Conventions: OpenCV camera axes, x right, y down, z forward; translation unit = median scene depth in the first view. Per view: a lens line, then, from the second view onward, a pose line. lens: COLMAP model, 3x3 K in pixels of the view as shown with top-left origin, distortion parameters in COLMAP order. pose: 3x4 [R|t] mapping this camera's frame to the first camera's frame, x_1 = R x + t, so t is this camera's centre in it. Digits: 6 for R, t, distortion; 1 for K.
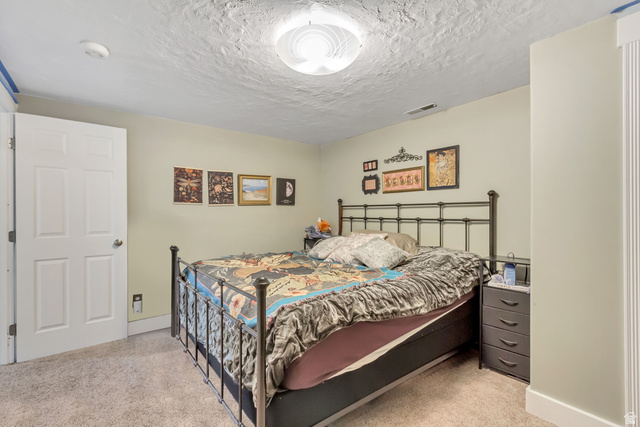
lens RADIAL K [[292.1, 0, 320.0], [0, 292.1, 213.5], [0, 0, 1]] dist [0.000331, -0.000145]
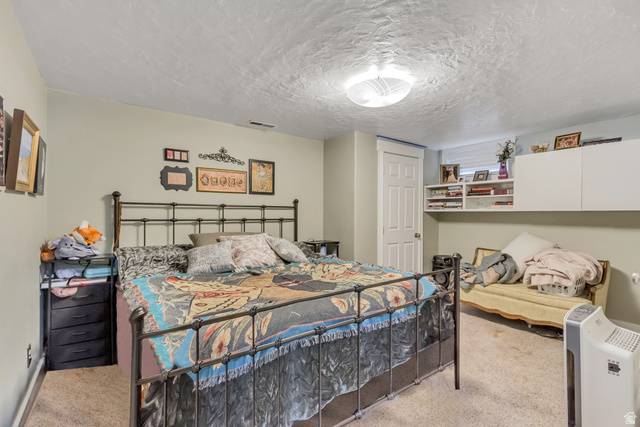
lens RADIAL K [[292.1, 0, 320.0], [0, 292.1, 213.5], [0, 0, 1]] dist [0.000331, -0.000145]
pose [[0.017568, 0.001607, 0.999844, -0.768889], [-0.004220, 0.999990, -0.001533, -0.003033], [-0.999837, -0.004193, 0.017575, 0.718828]]
